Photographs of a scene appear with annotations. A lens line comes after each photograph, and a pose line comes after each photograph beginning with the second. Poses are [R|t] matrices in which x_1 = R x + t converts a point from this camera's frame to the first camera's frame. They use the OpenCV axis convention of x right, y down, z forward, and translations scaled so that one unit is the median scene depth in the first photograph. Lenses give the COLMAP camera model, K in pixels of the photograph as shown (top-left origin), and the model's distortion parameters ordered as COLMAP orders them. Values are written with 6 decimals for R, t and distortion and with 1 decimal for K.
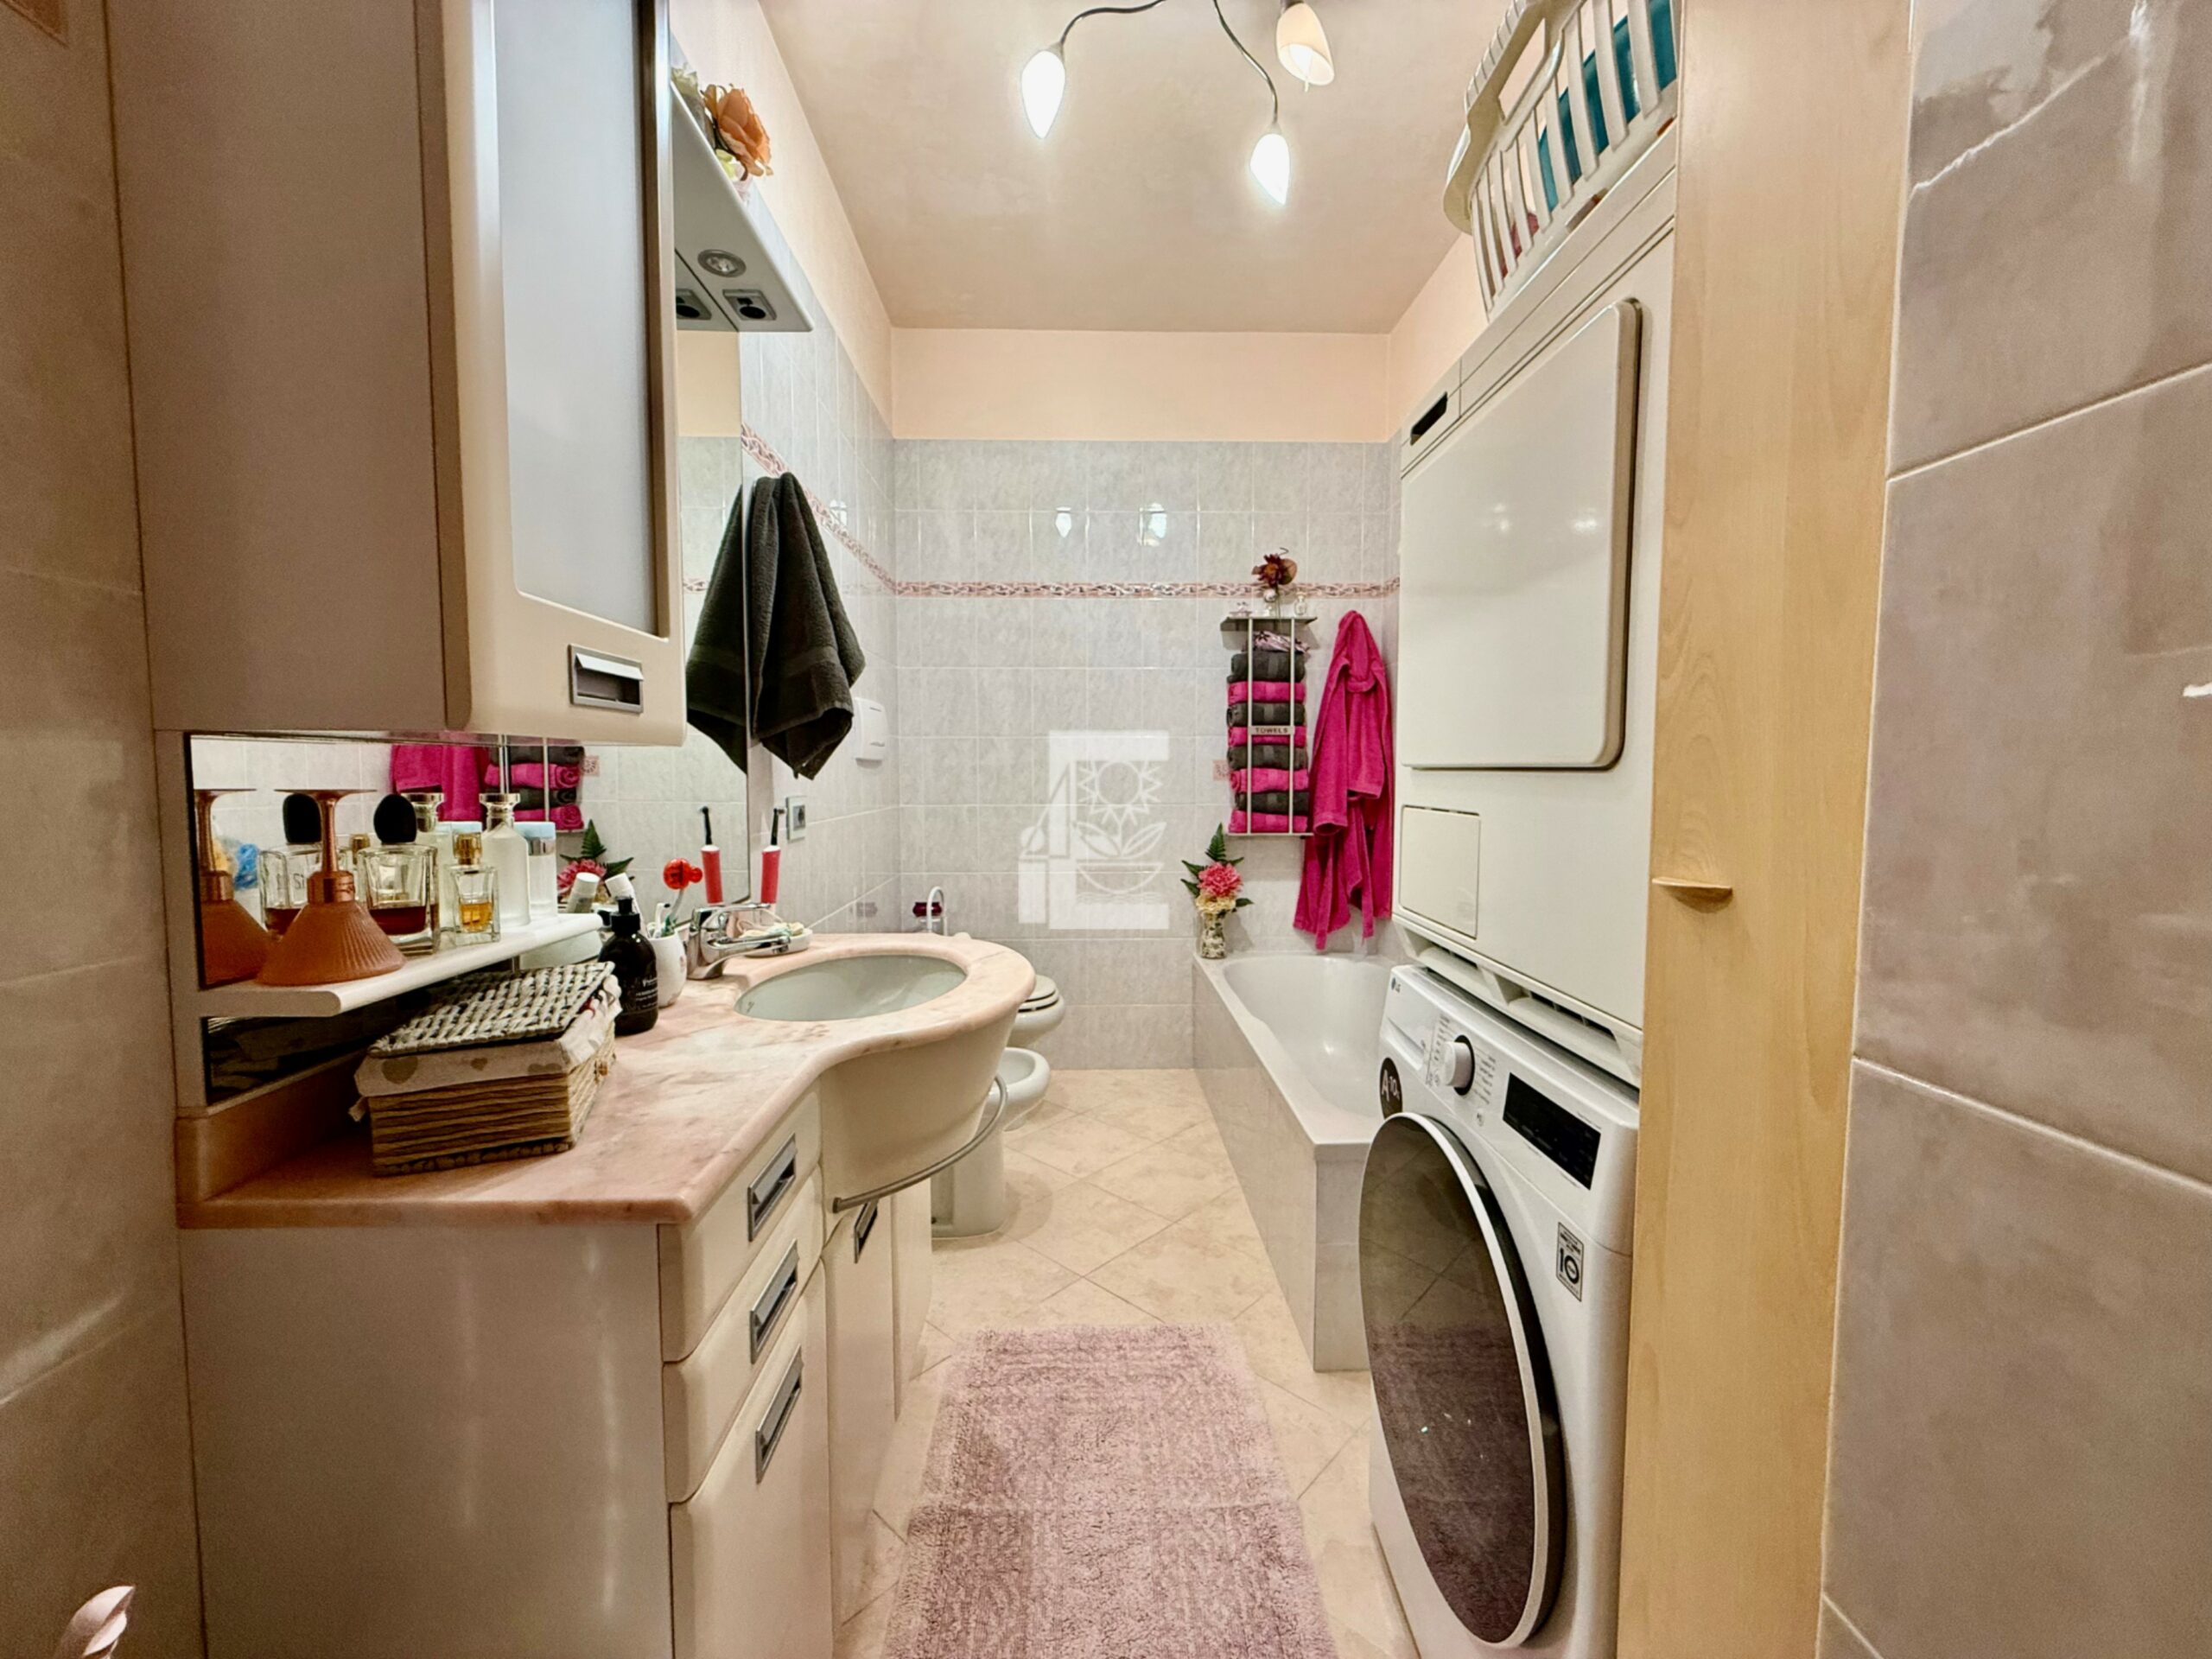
lens RADIAL K [[880.9, 0, 1098.9], [0, 880.9, 829.2], [0, 0, 1]] dist [0.000063, -0.000481]
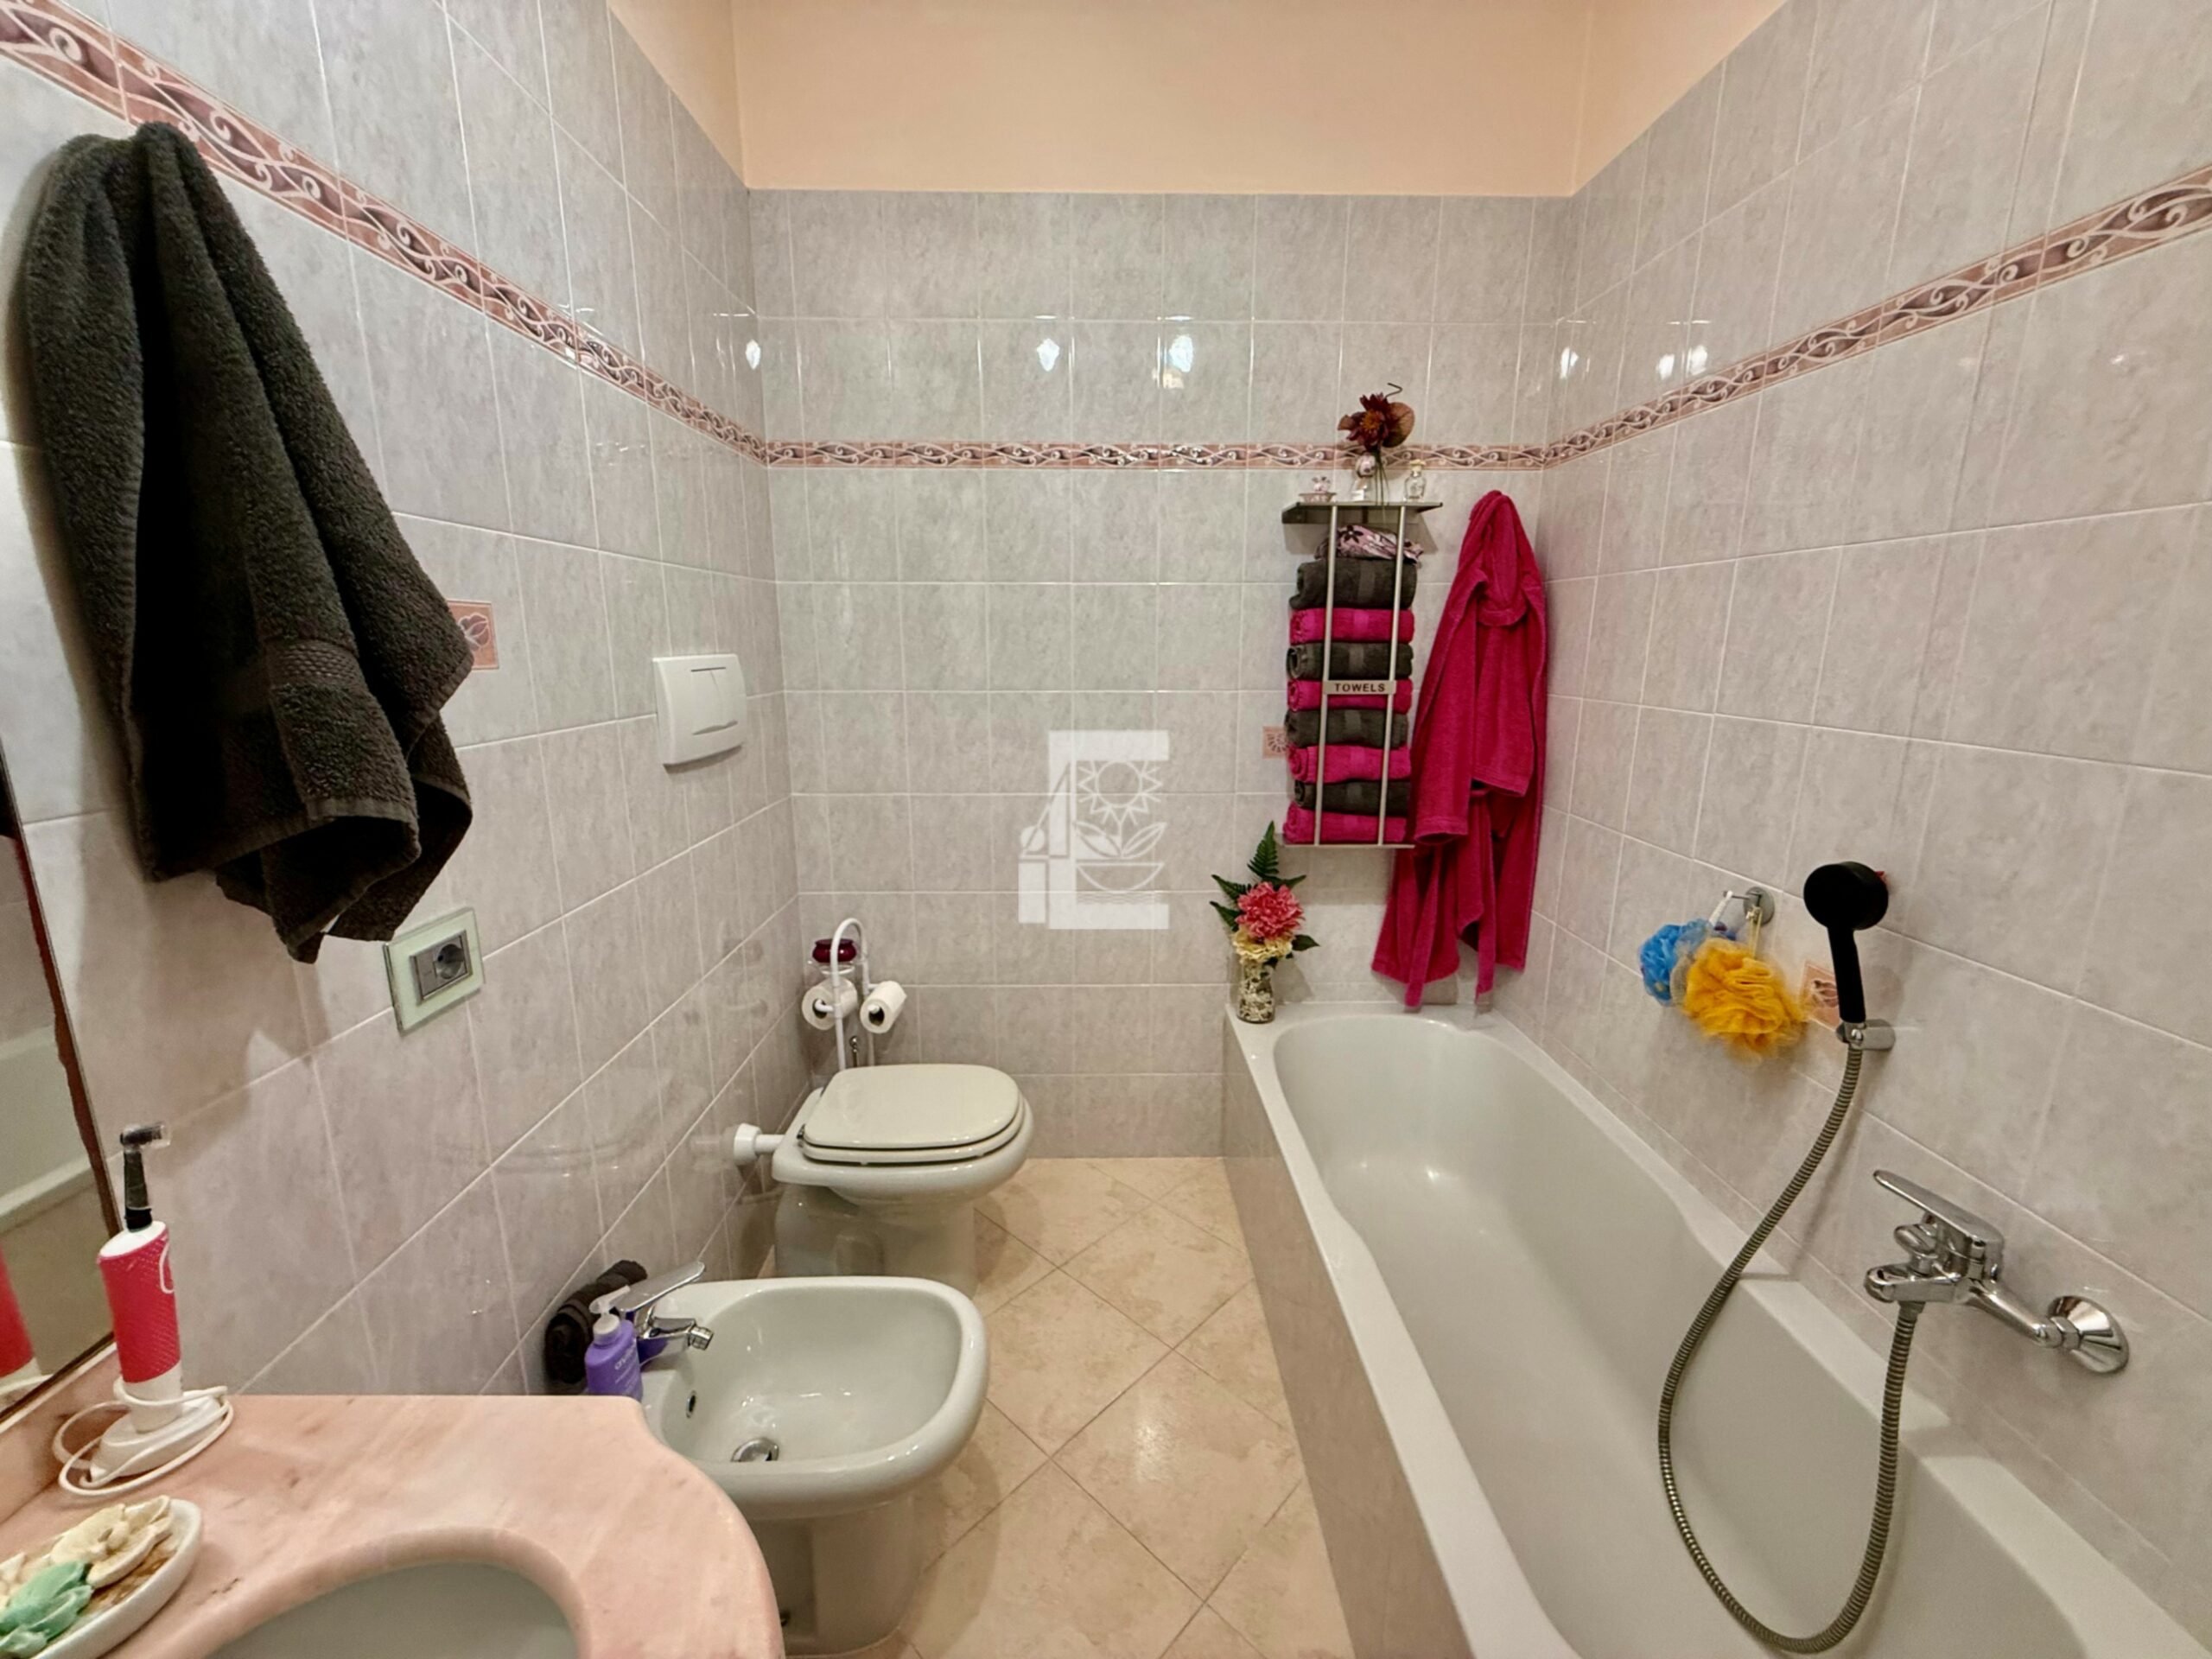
lens RADIAL K [[880.9, 0, 1098.9], [0, 880.9, 829.2], [0, 0, 1]] dist [0.000063, -0.000481]
pose [[0.999953, 0.005006, -0.008248, 0.012775], [-0.003751, 0.989328, 0.145660, -0.100751], [0.008889, -0.145622, 0.989300, 0.344650]]
